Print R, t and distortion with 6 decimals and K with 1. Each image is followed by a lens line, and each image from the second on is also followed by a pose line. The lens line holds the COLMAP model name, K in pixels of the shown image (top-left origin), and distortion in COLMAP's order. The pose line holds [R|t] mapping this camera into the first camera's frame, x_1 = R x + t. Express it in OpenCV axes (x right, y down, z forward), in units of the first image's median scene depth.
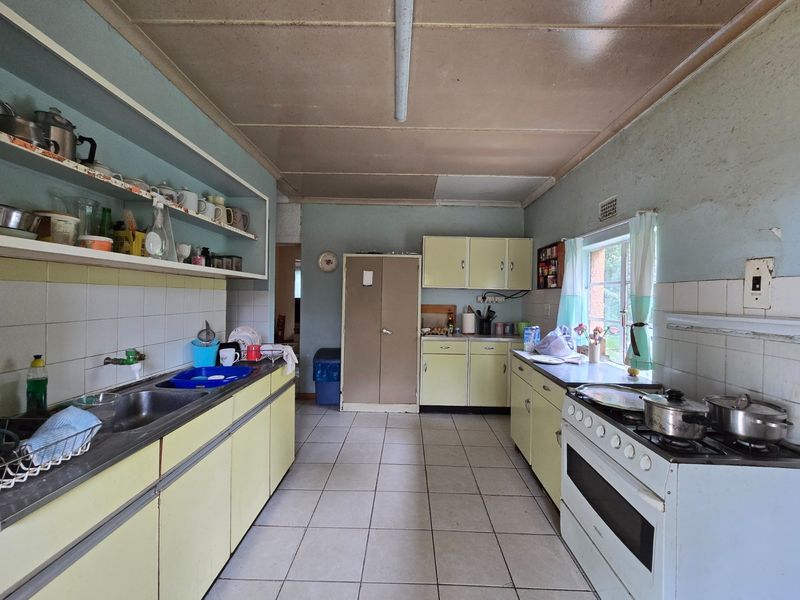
lens RADIAL K [[329.0, 0, 404.7], [0, 329.0, 298.6], [0, 0, 1]] dist [0.000157, -0.000307]
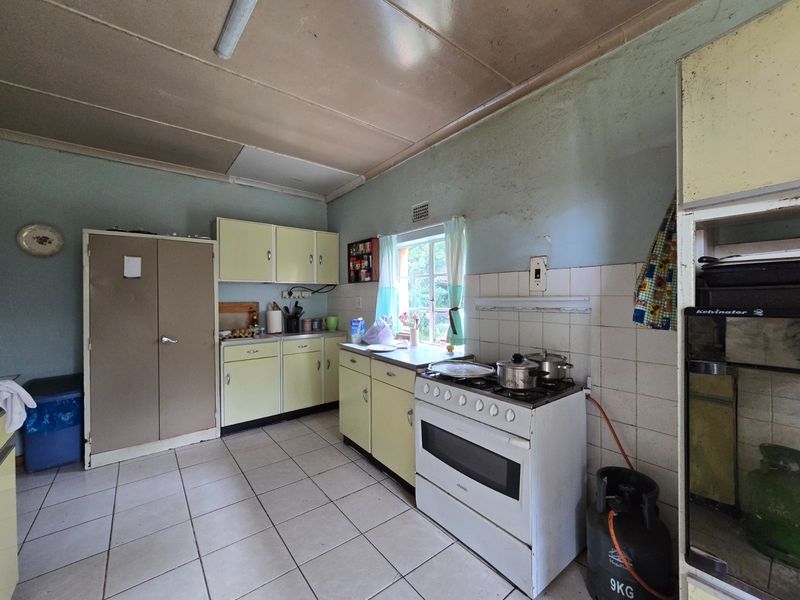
lens RADIAL K [[329.0, 0, 404.7], [0, 329.0, 298.6], [0, 0, 1]] dist [0.000157, -0.000307]
pose [[0.773517, -0.028670, 0.633127, -0.128695], [0.025944, 0.999571, 0.013566, 0.012155], [-0.633244, 0.005932, 0.773929, 0.107082]]
